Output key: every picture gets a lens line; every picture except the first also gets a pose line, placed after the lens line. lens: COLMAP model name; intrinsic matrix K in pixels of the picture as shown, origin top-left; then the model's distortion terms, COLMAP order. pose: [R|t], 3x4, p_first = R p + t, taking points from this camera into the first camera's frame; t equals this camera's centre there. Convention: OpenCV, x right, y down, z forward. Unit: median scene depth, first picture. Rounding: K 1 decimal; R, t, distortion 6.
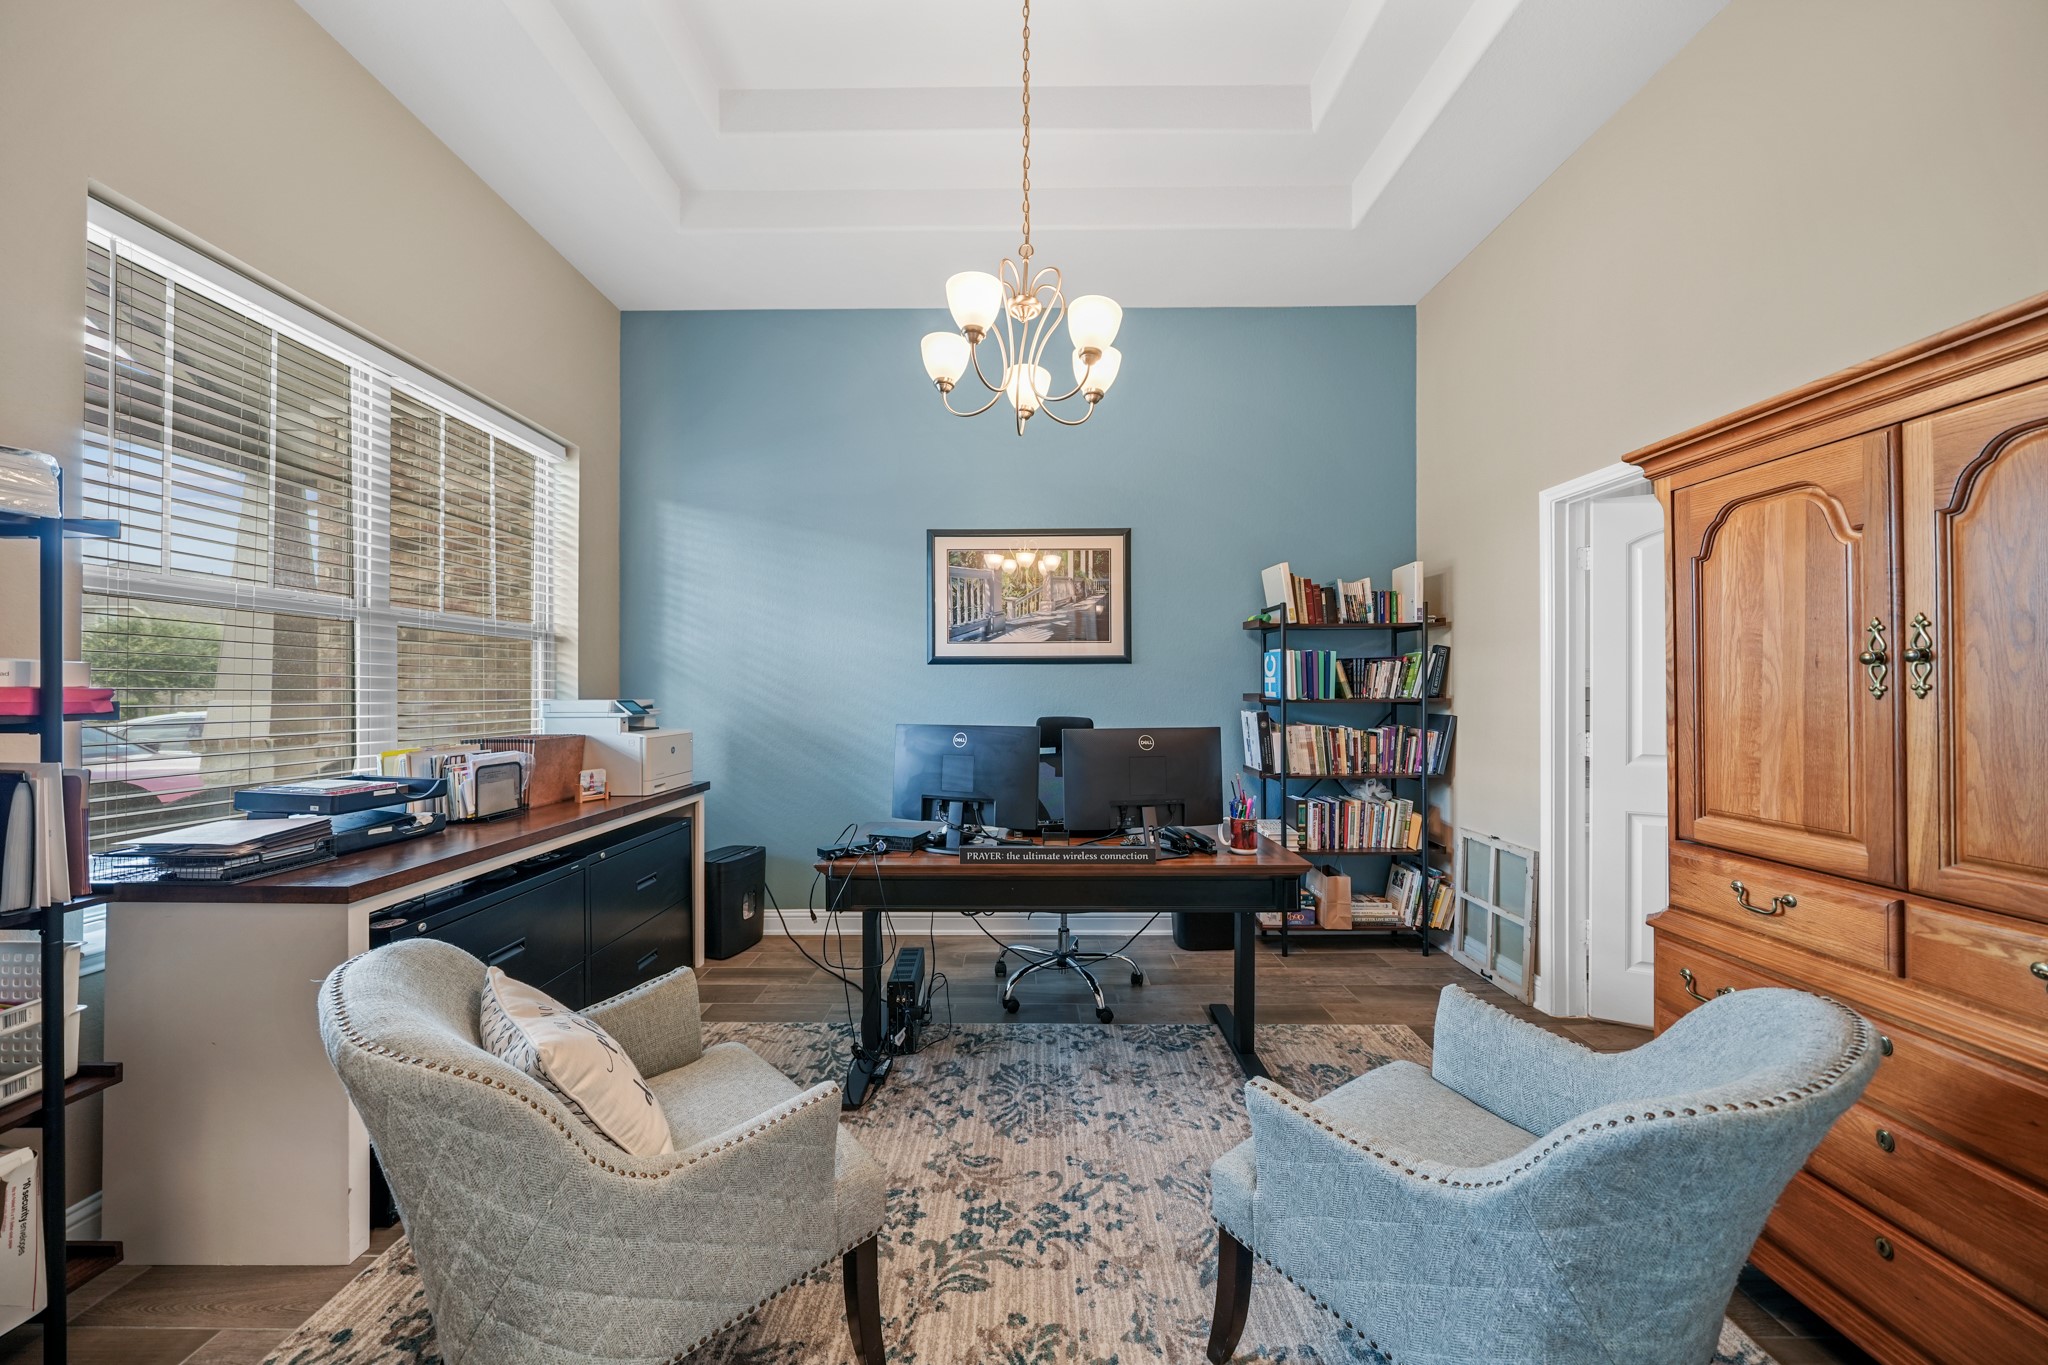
lens RADIAL K [[694.3, 0, 1021.6], [0, 694.3, 686.9], [0, 0, 1]] dist [0.000507, 0.000112]
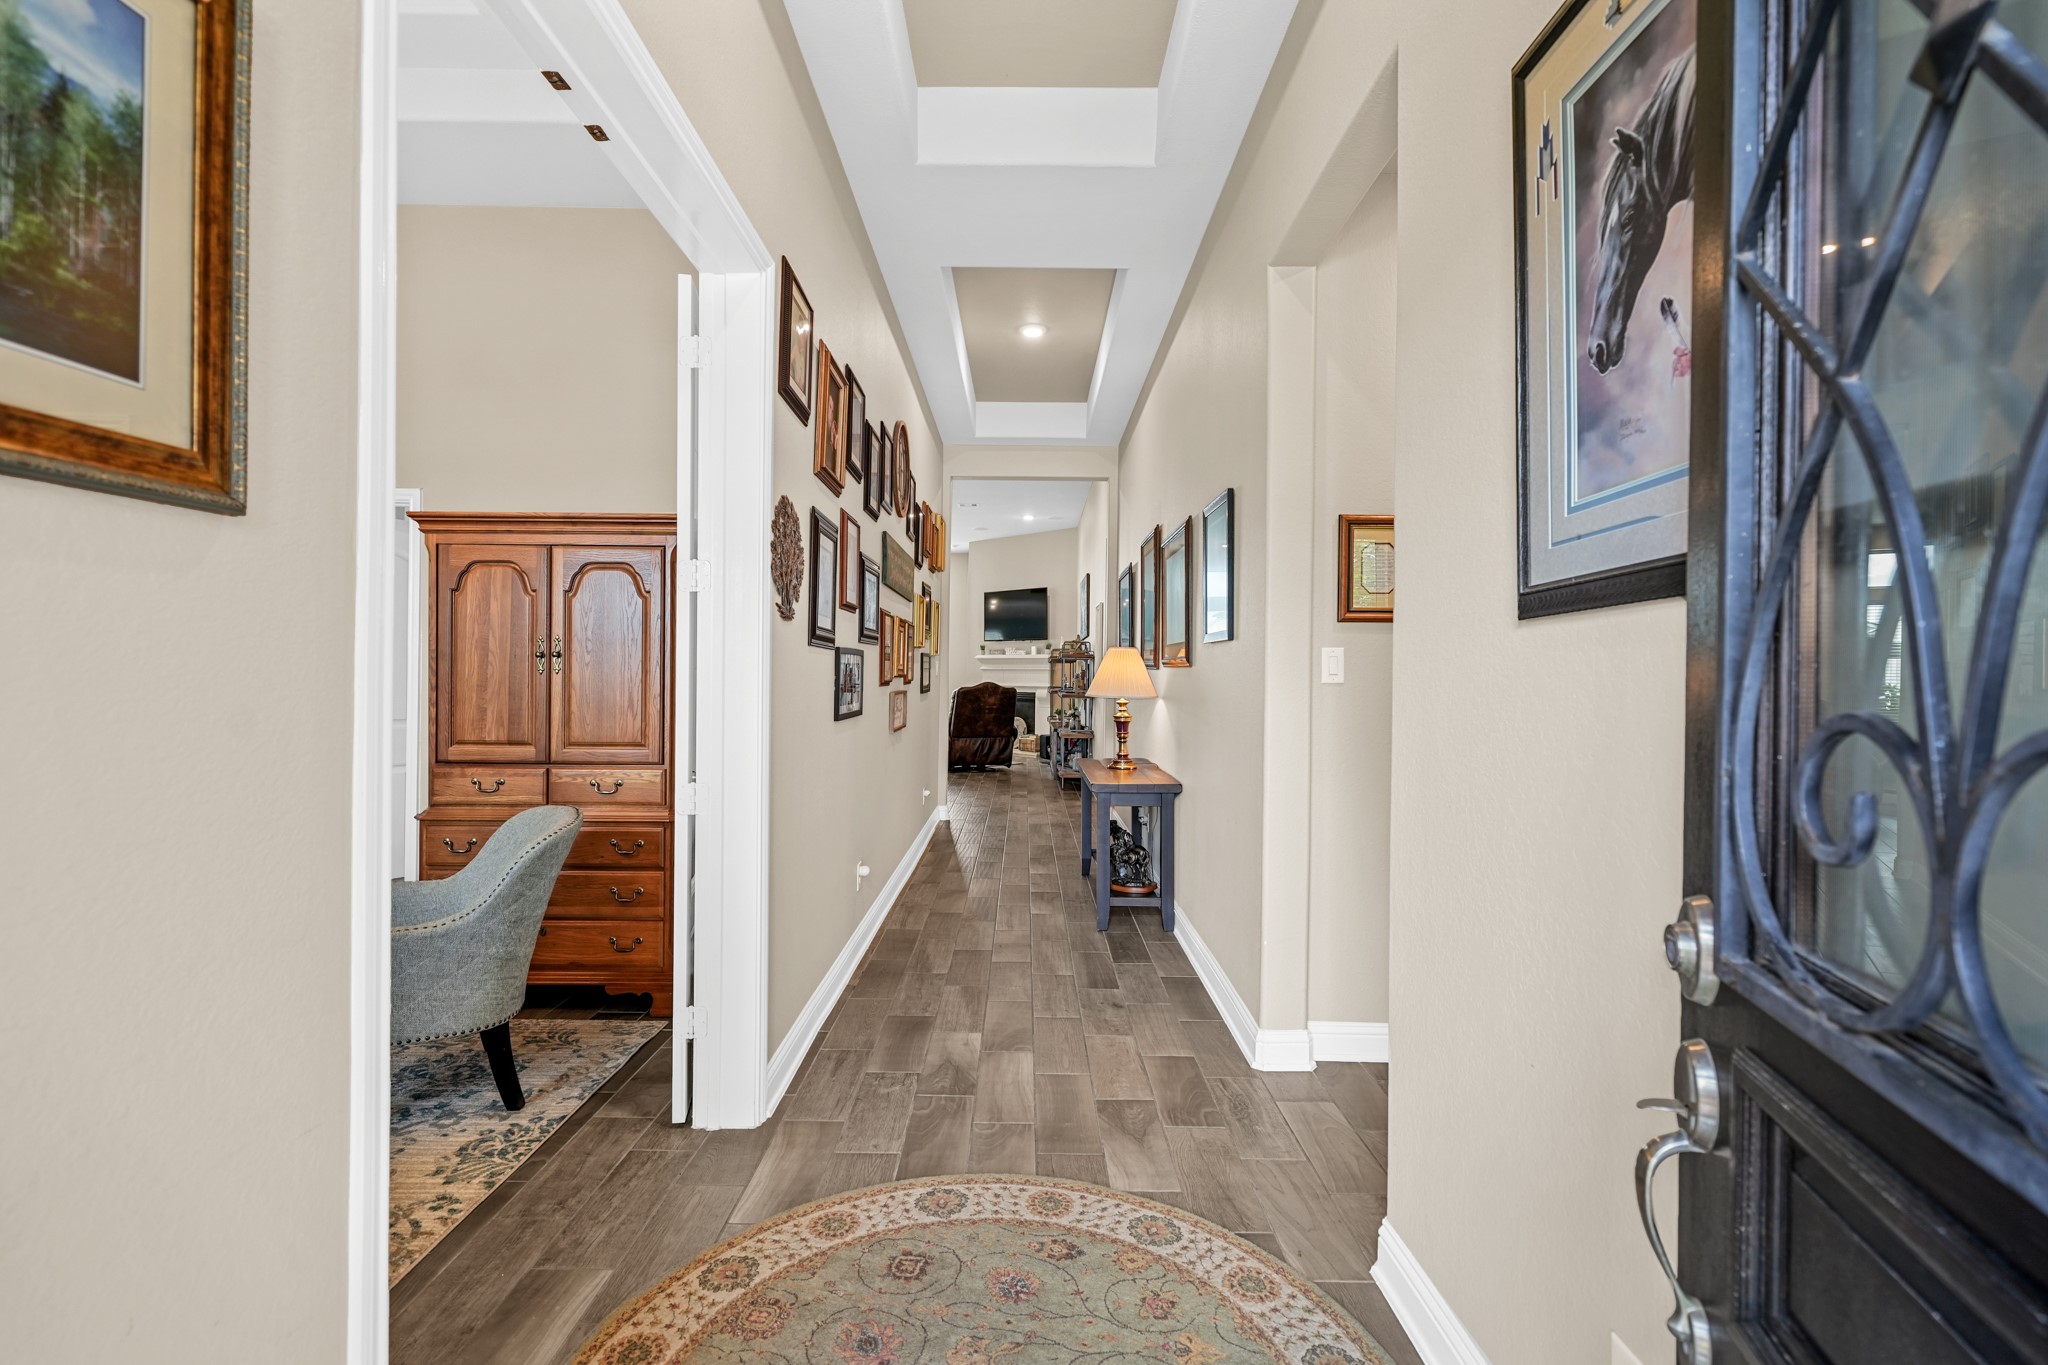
lens RADIAL K [[923.8, 0, 1024.0], [0, 923.8, 682.5], [0, 0, 1]] dist [0.000258, 0.000025]
pose [[0.003999, -0.002814, 0.999988, -1.380084], [-0.016099, 0.999866, 0.002878, 0.009045], [-0.999862, -0.016111, 0.003953, -0.416287]]
